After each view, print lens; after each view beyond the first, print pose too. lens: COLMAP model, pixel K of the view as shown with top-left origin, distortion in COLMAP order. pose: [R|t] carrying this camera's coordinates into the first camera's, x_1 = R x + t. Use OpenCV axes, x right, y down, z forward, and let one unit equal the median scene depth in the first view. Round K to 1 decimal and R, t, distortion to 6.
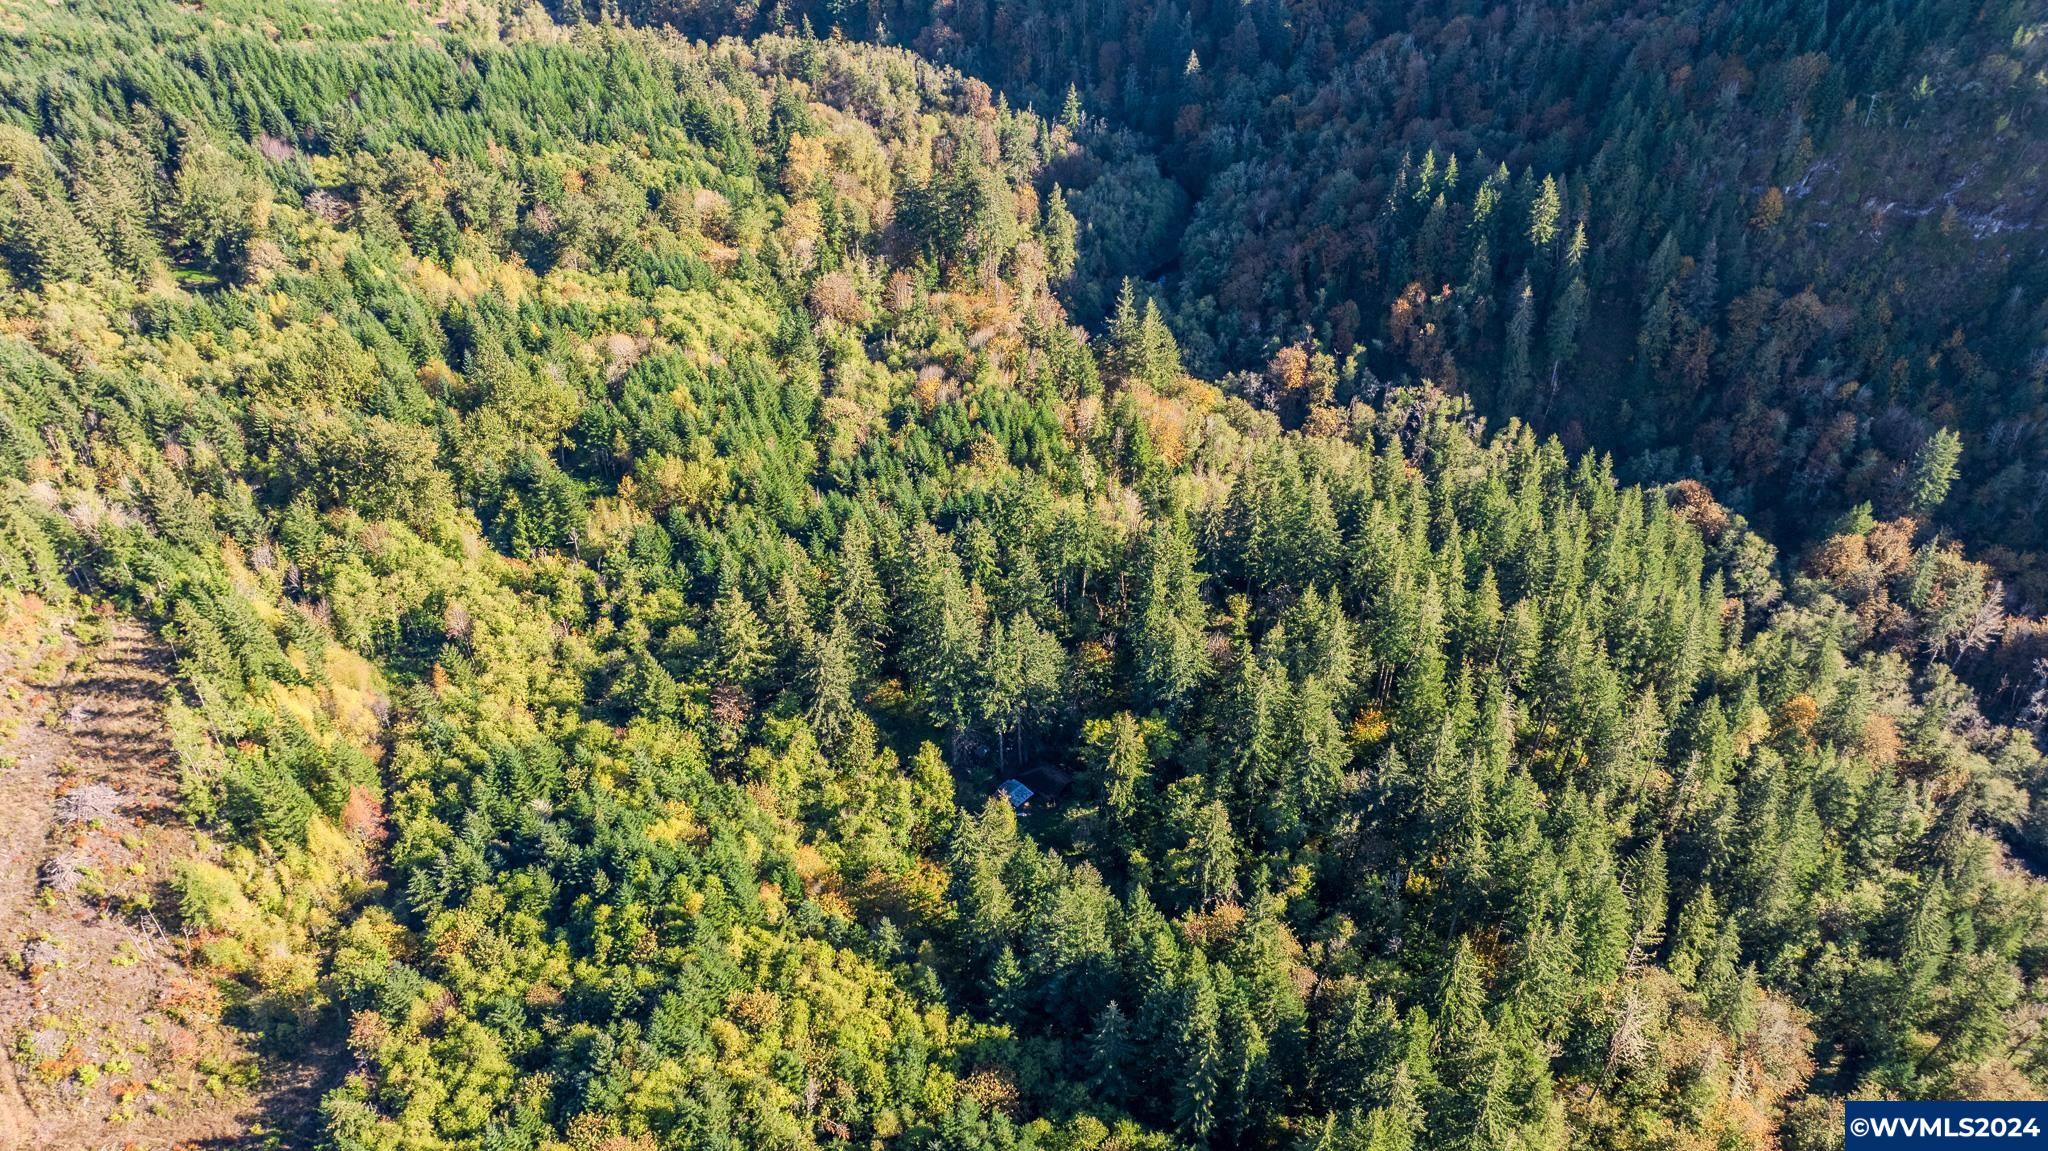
lens RADIAL K [[1469.9, 0, 1025.8], [0, 1469.9, 576.0], [0, 0, 1]] dist [-0.012821, 0.010337]
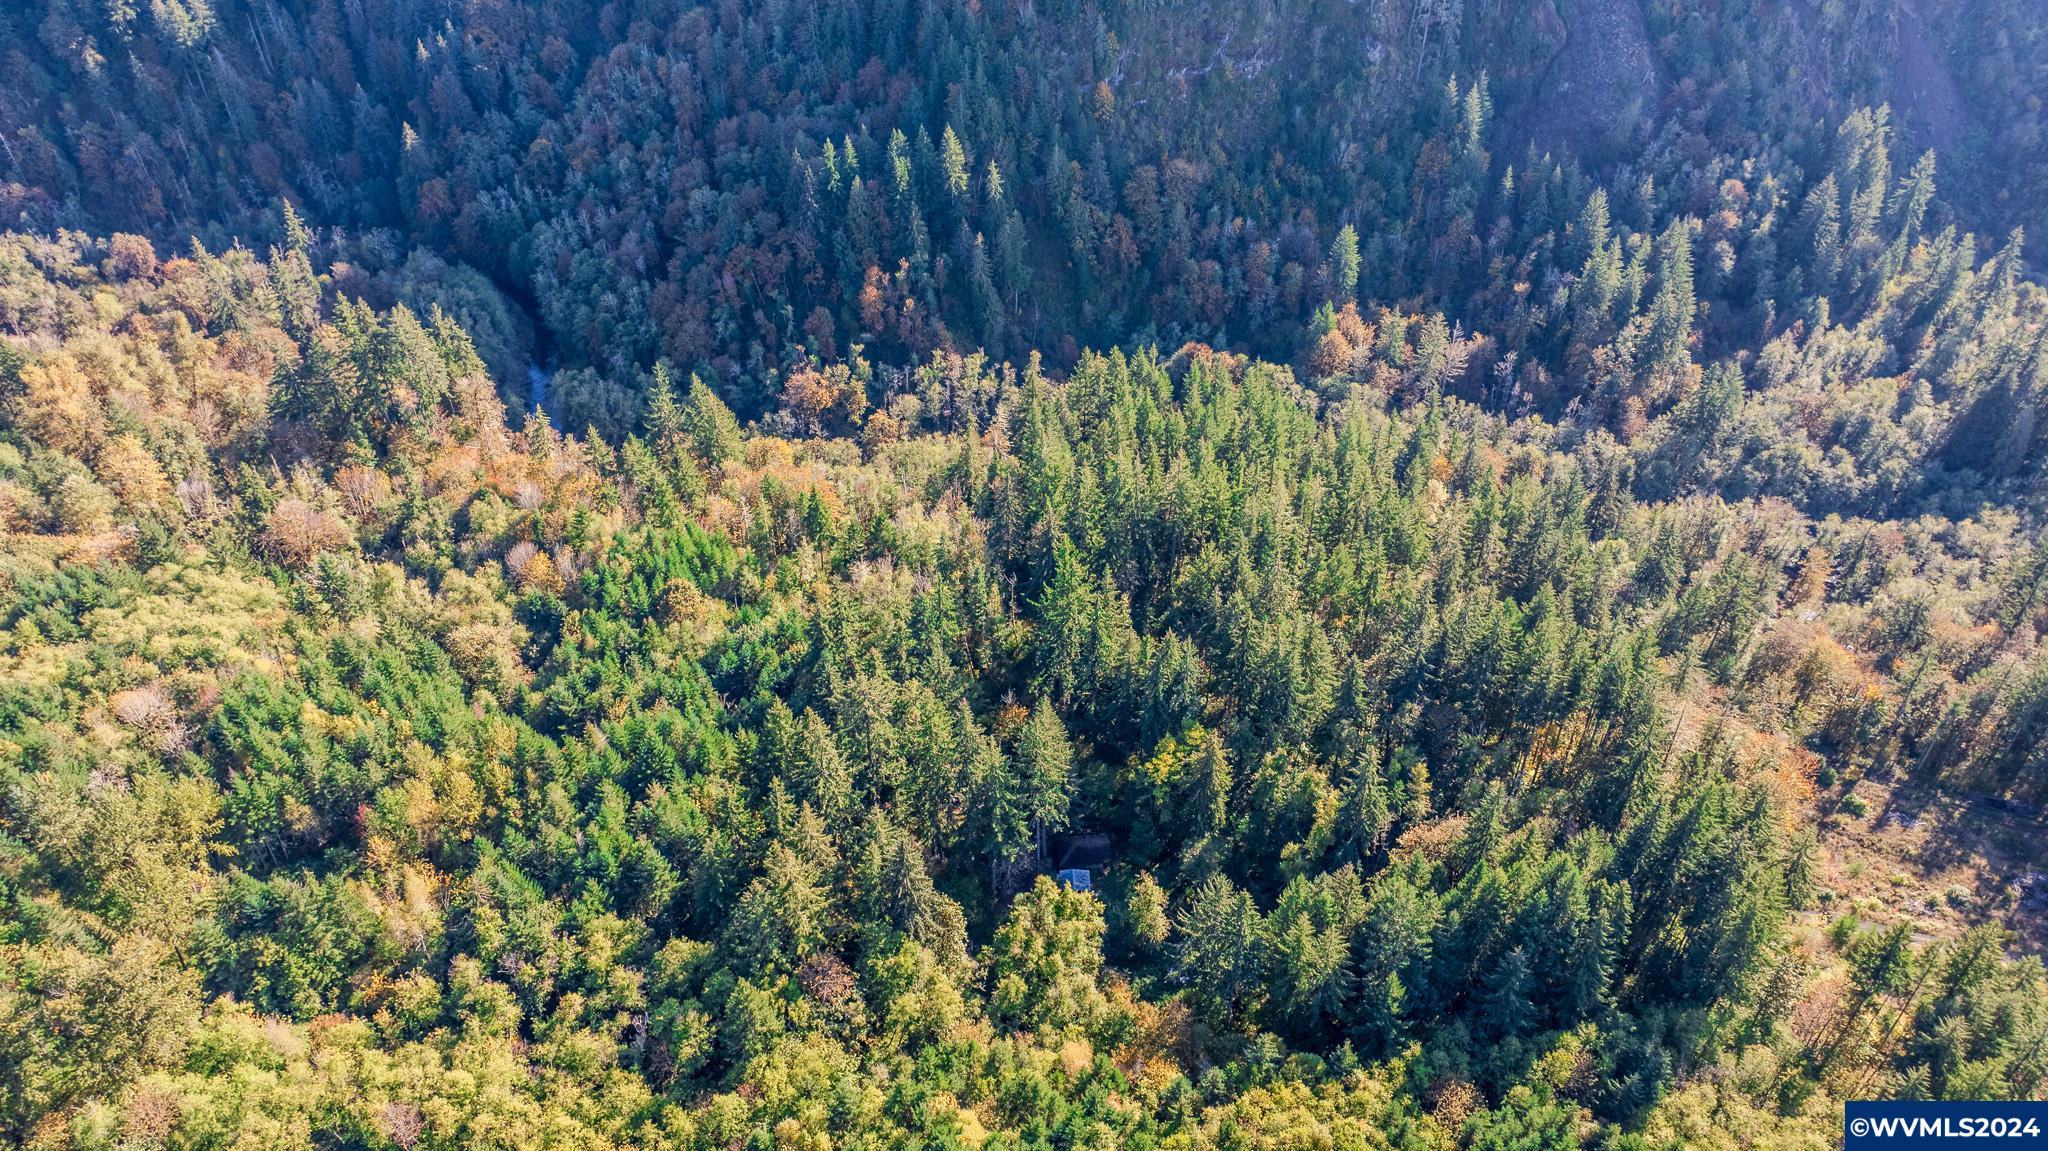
lens RADIAL K [[1469.9, 0, 1025.6], [0, 1469.9, 575.0], [0, 0, 1]] dist [-0.012821, 0.010337]
pose [[0.699070, -0.443057, 0.561250, -0.335454], [0.437831, 0.885786, 0.153905, -0.130483], [-0.565336, 0.138142, 0.813211, 0.168330]]
